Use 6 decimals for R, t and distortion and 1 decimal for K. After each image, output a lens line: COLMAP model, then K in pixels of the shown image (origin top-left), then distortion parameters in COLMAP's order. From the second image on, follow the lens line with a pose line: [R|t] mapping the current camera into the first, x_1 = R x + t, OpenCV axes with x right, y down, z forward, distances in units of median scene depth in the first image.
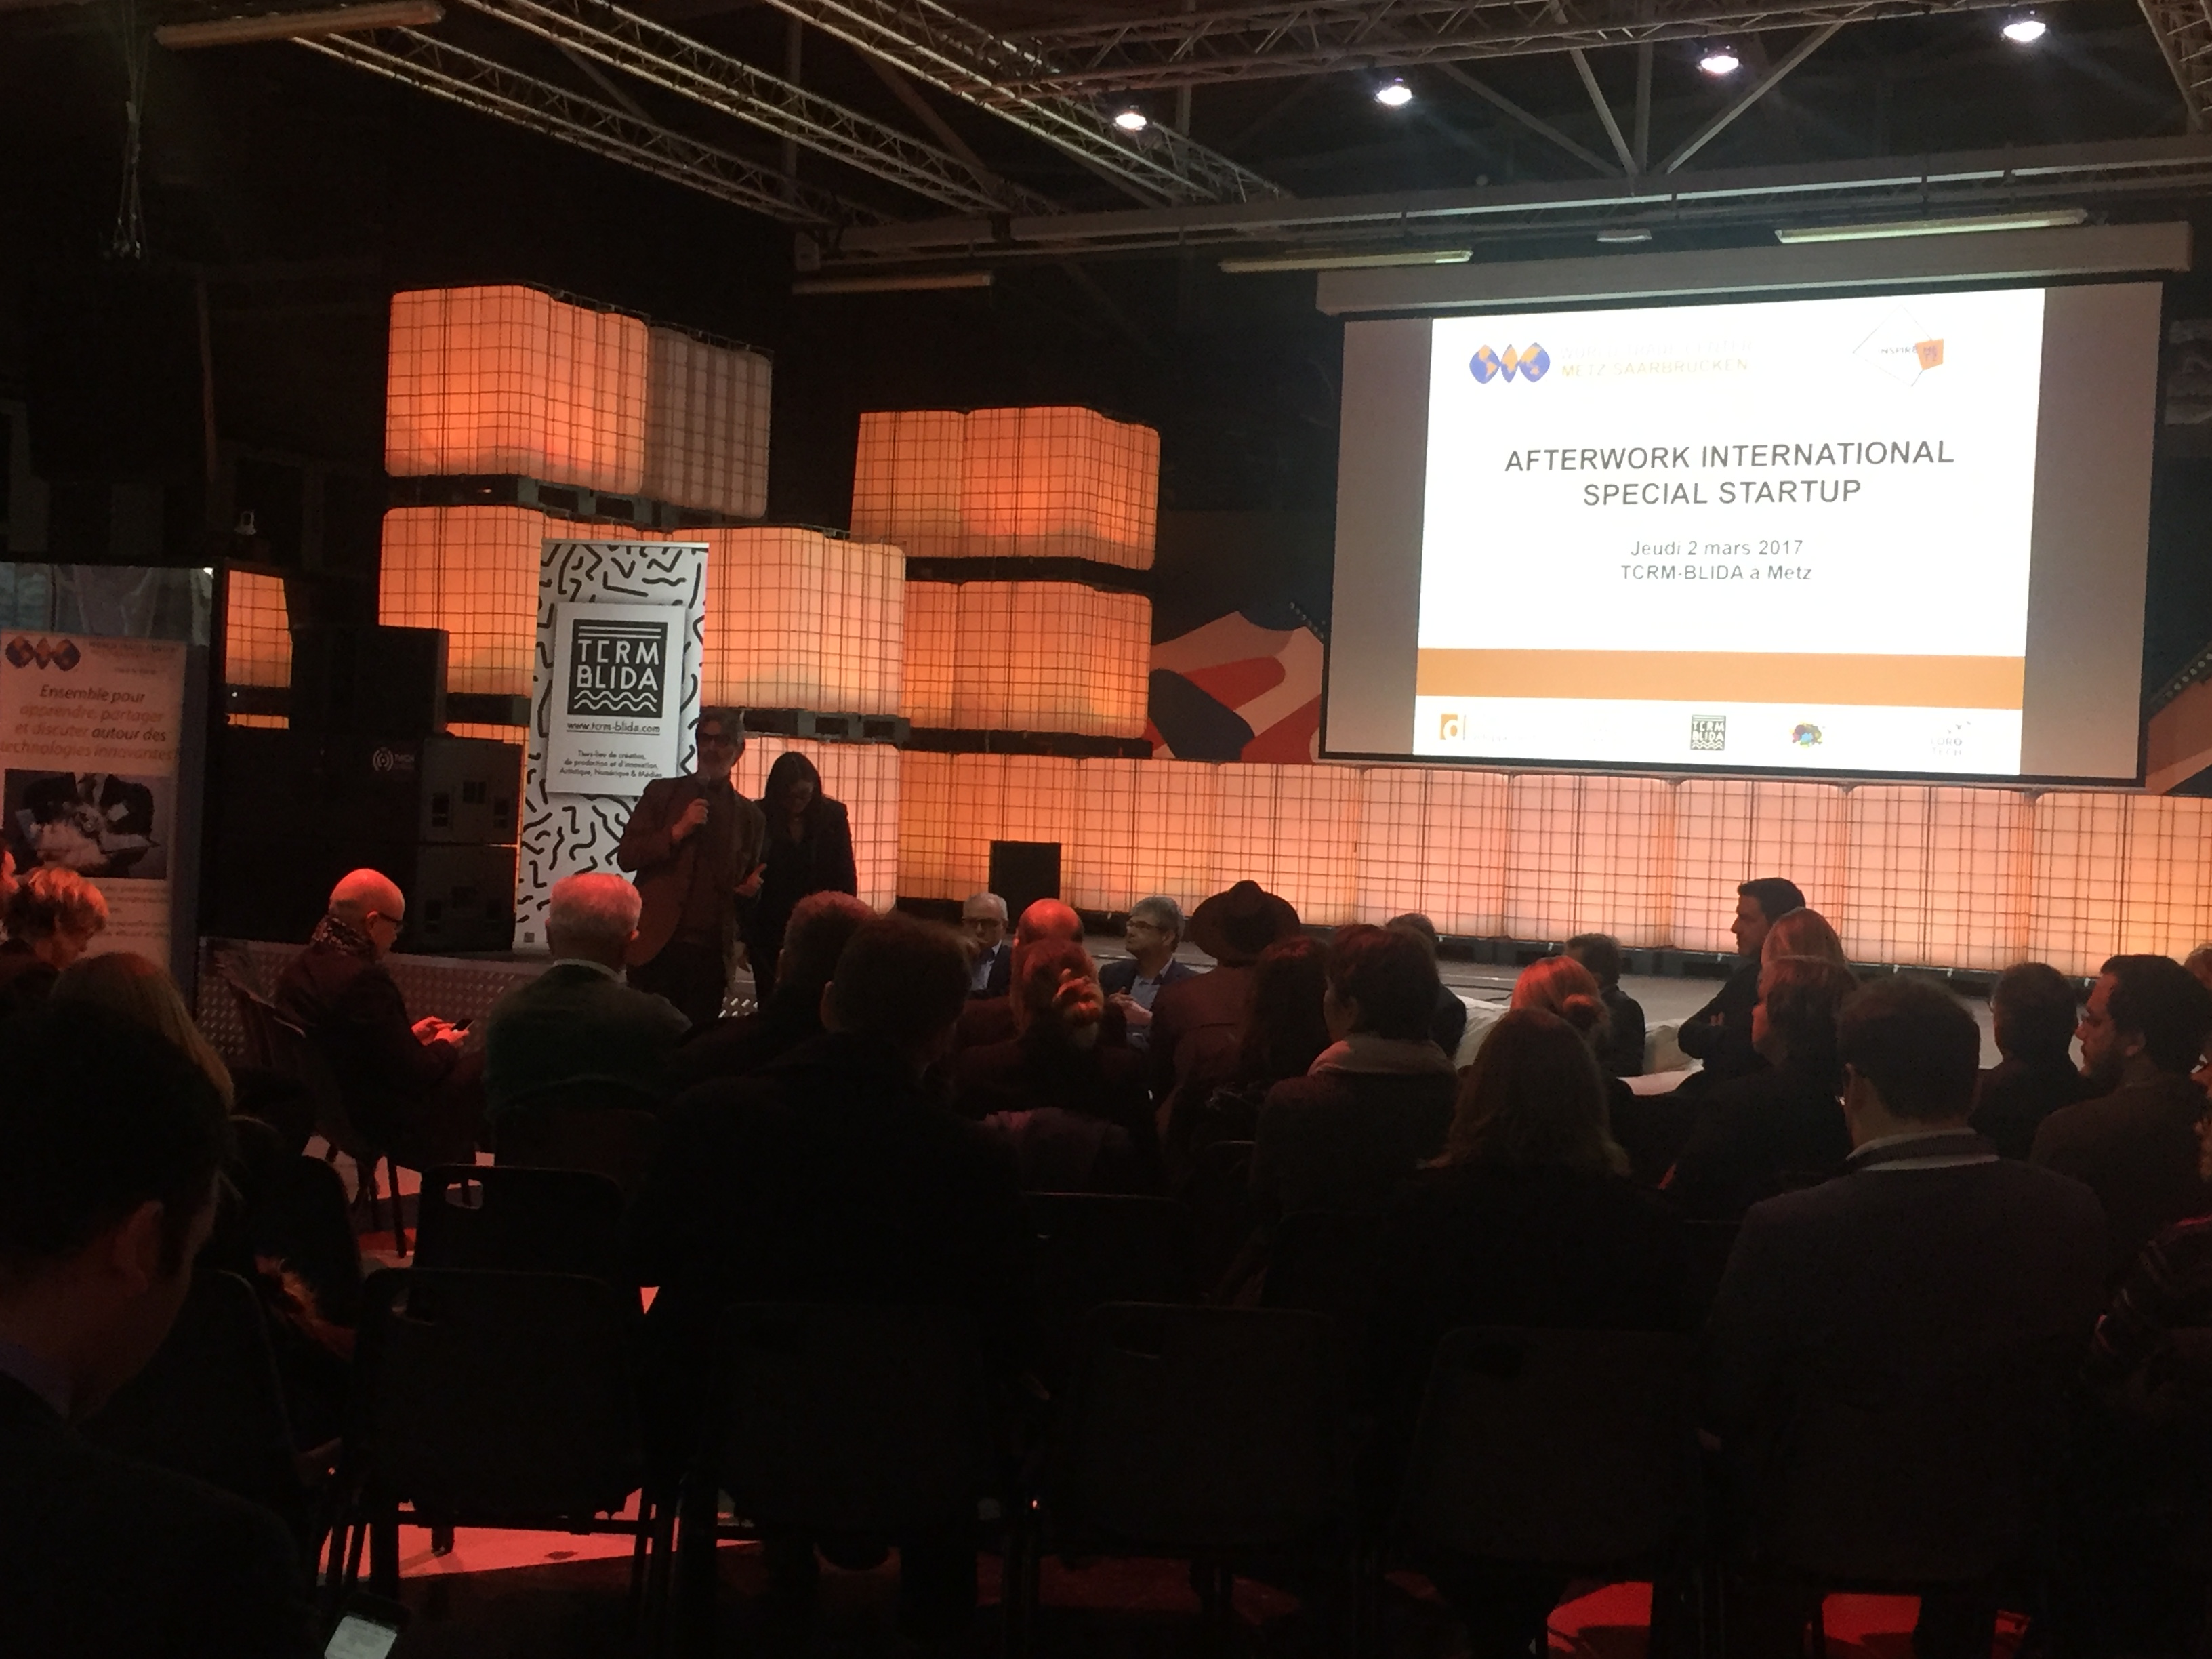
lens RADIAL K [[2742.3, 0, 1115.4], [0, 2742.3, 835.0], [0, 0, 1]] dist [0.046063, 0.000000]
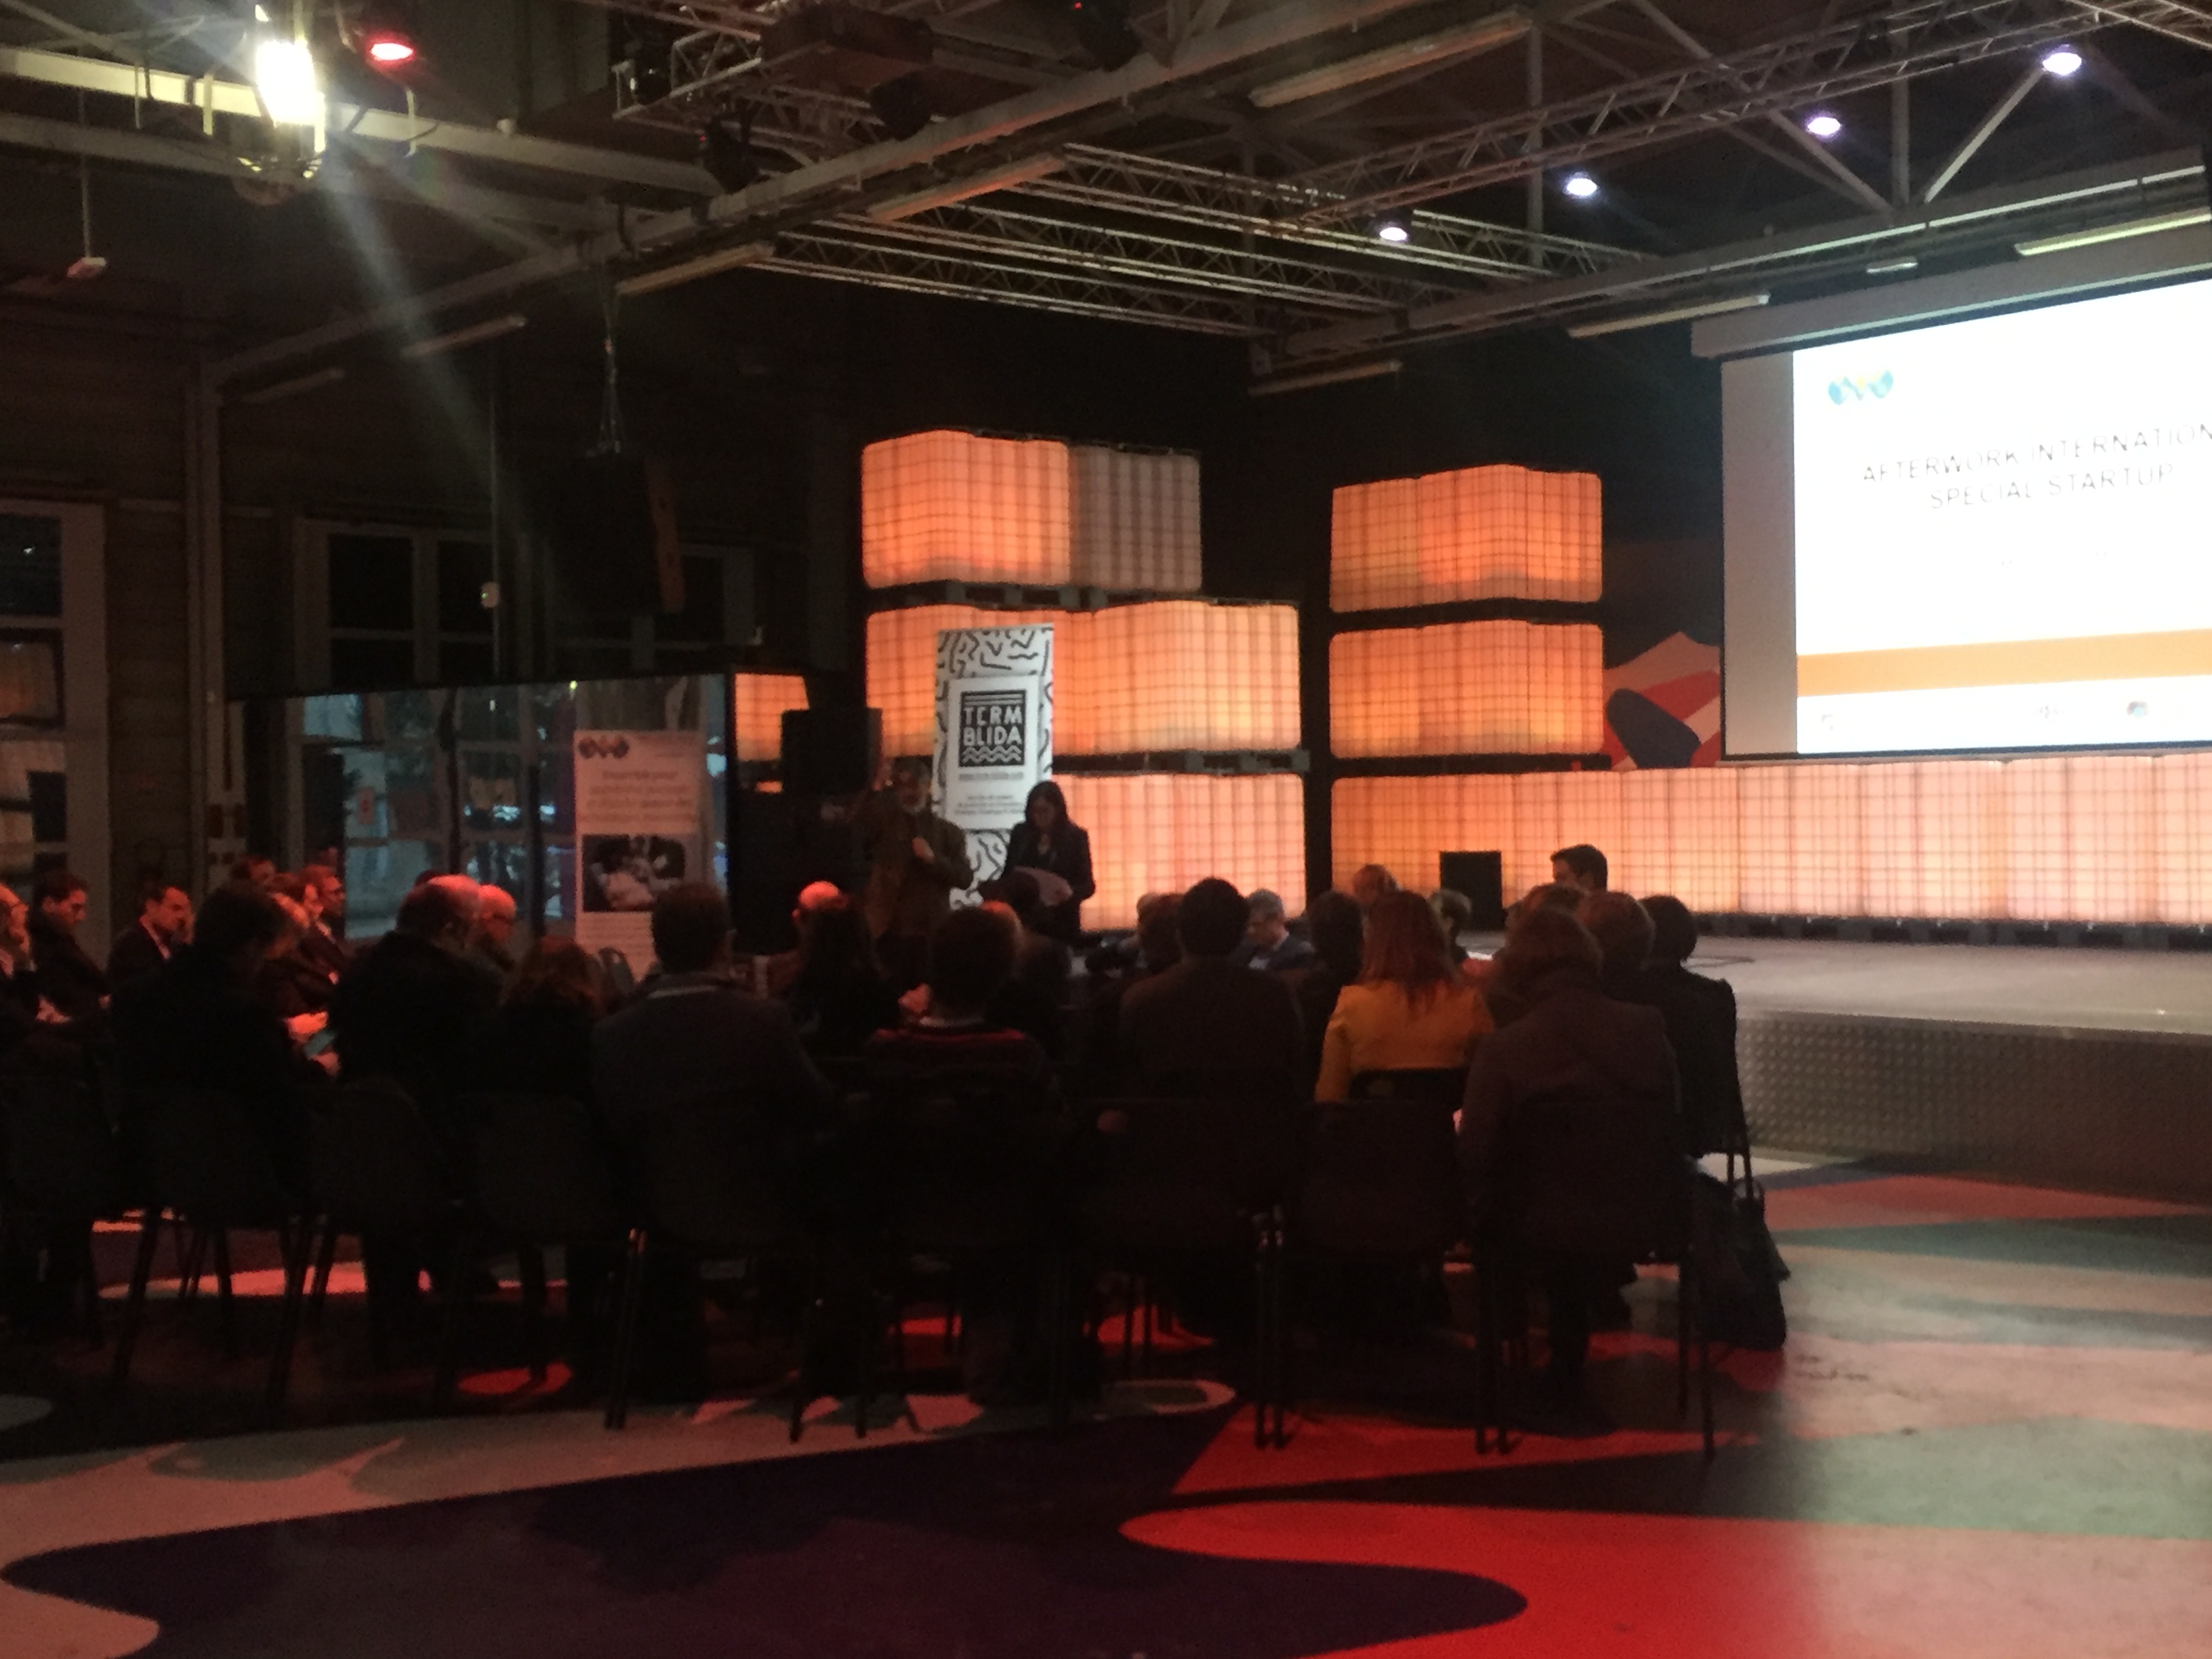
lens RADIAL K [[2742.3, 0, 1111.4], [0, 2742.3, 836.7], [0, 0, 1]] dist [0.046063, 0.000000]
pose [[0.922733, -0.052972, -0.381782, 0.287980], [0.048269, 0.998594, -0.021892, 0.015783], [0.382405, 0.001772, 0.923993, -0.117702]]
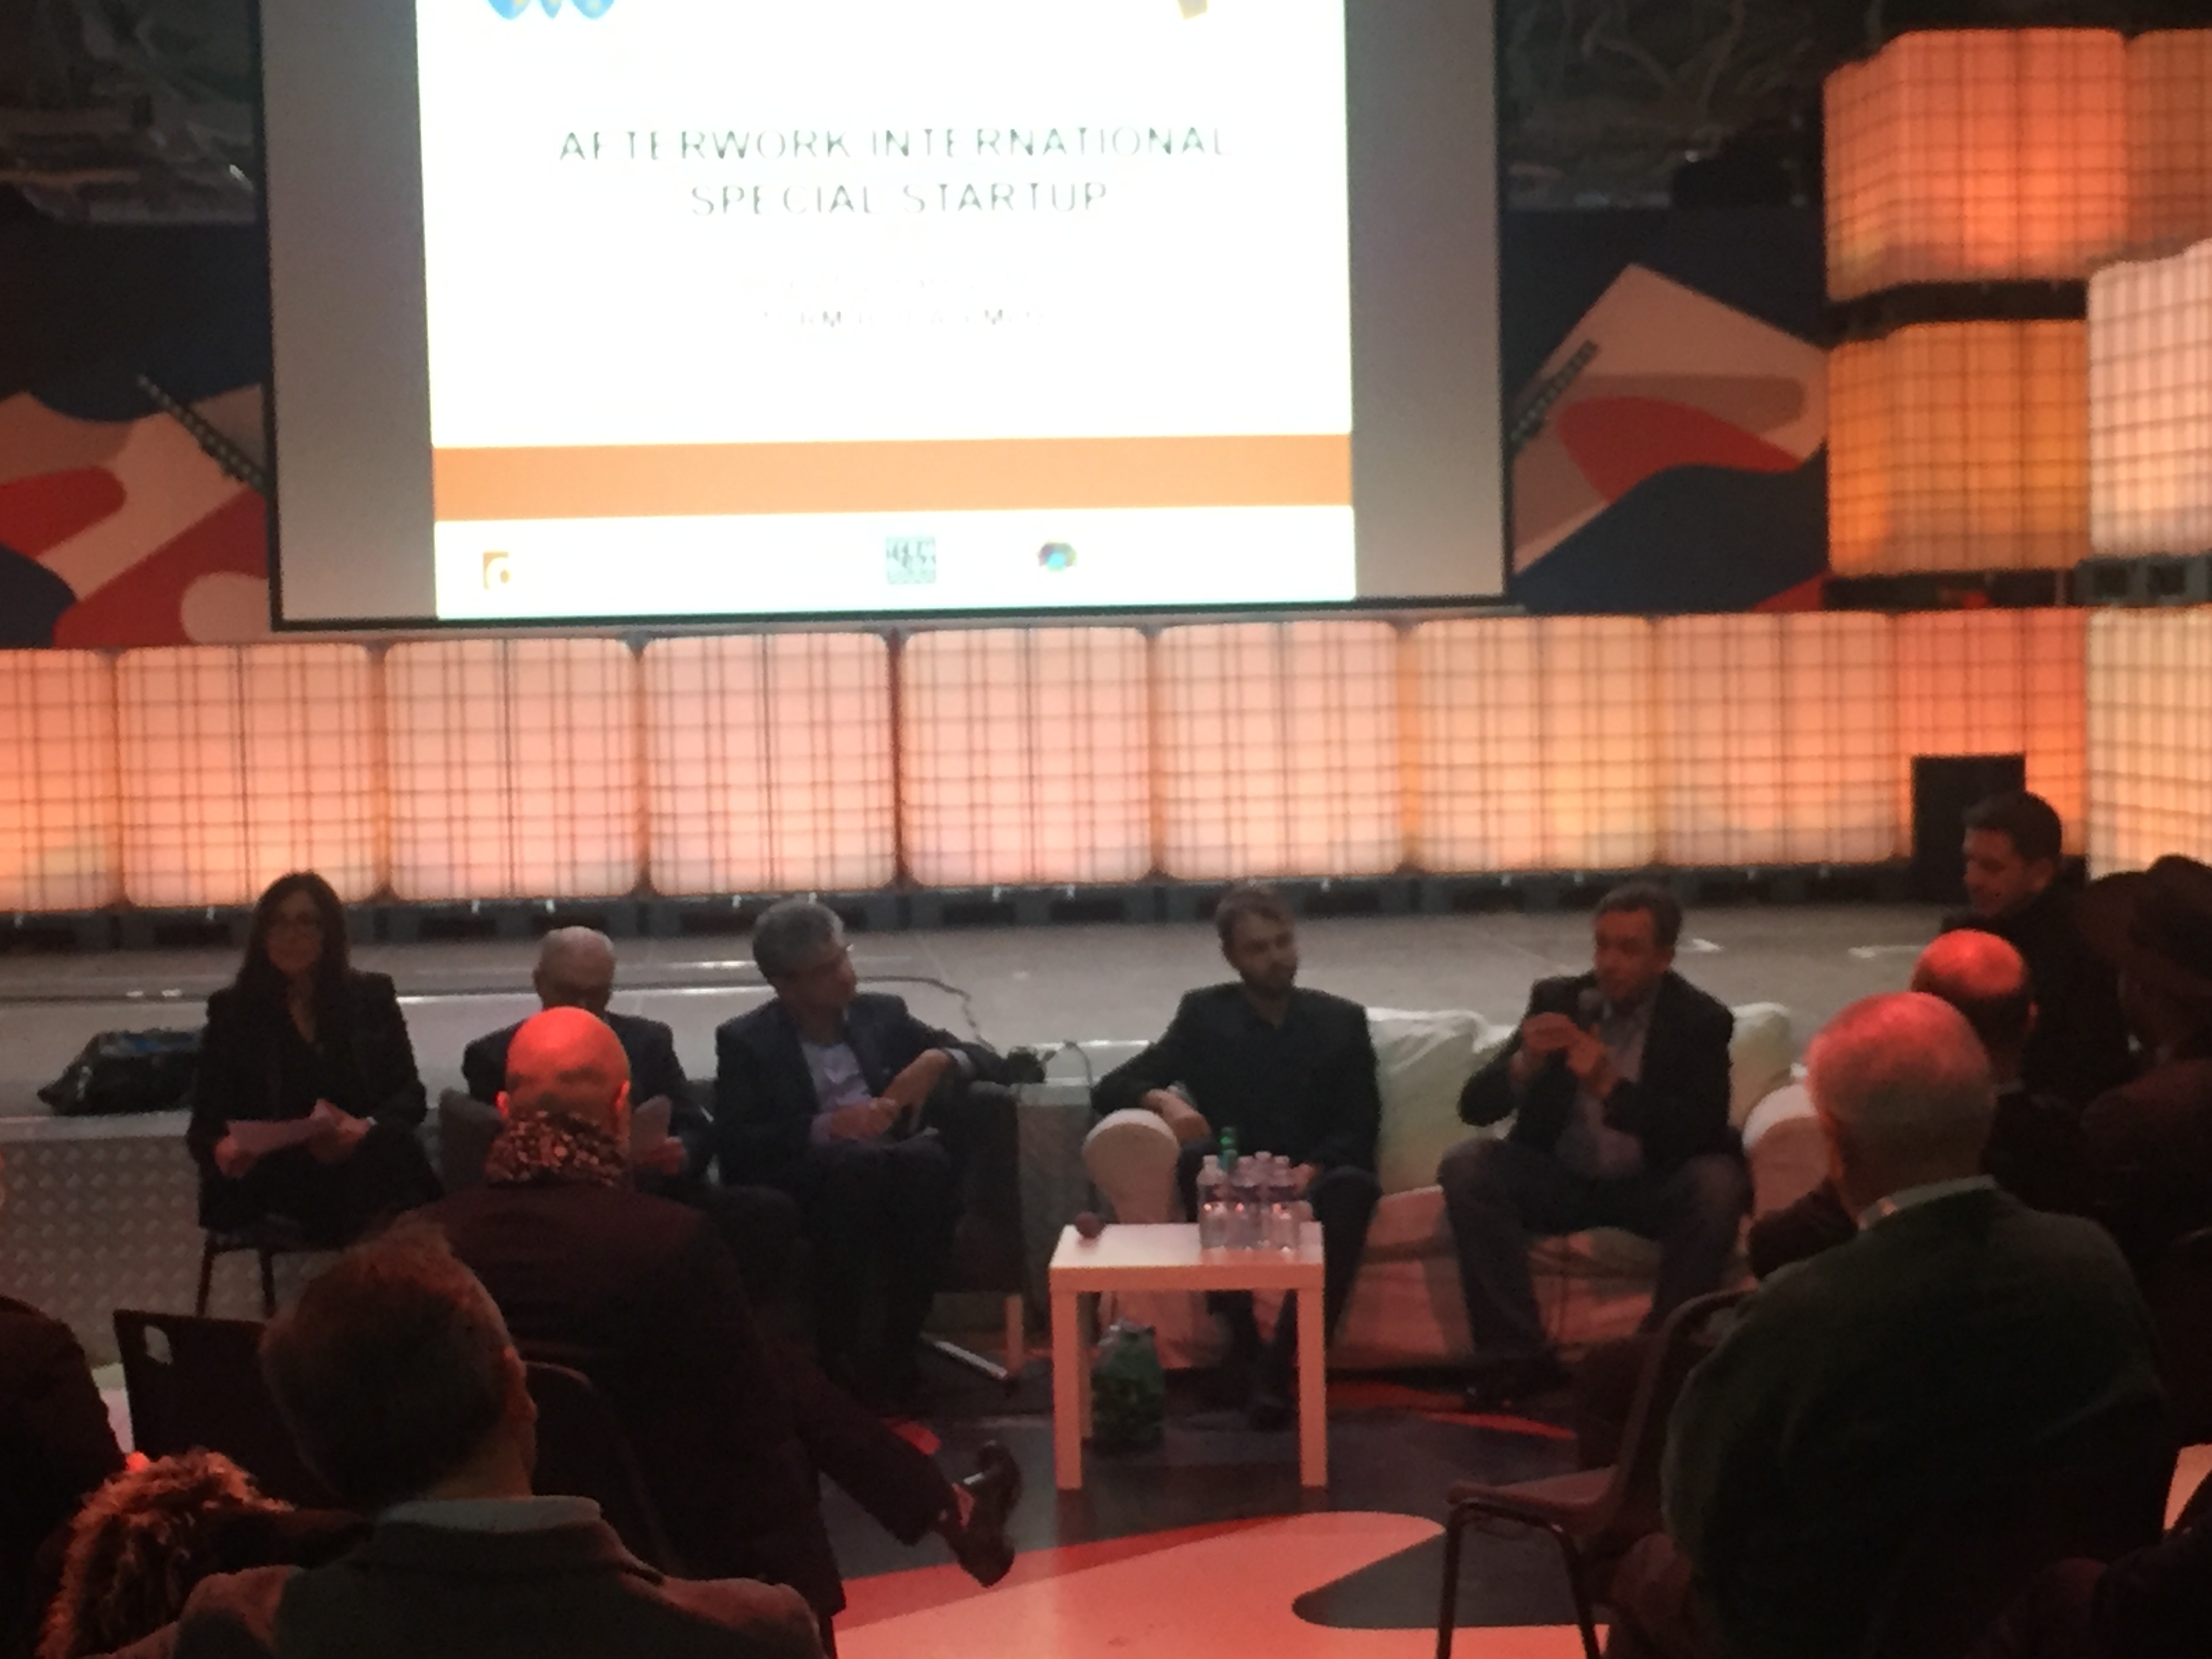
lens RADIAL K [[4070.5, 0, 1118.5], [0, 4070.5, 834.8], [0, 0, 1]] dist [0.118846, 0.000000]
pose [[0.833078, -0.082133, 0.547023, -0.291056], [0.066972, 0.996617, 0.047644, -0.014977], [-0.549086, -0.003056, 0.835760, 0.148397]]
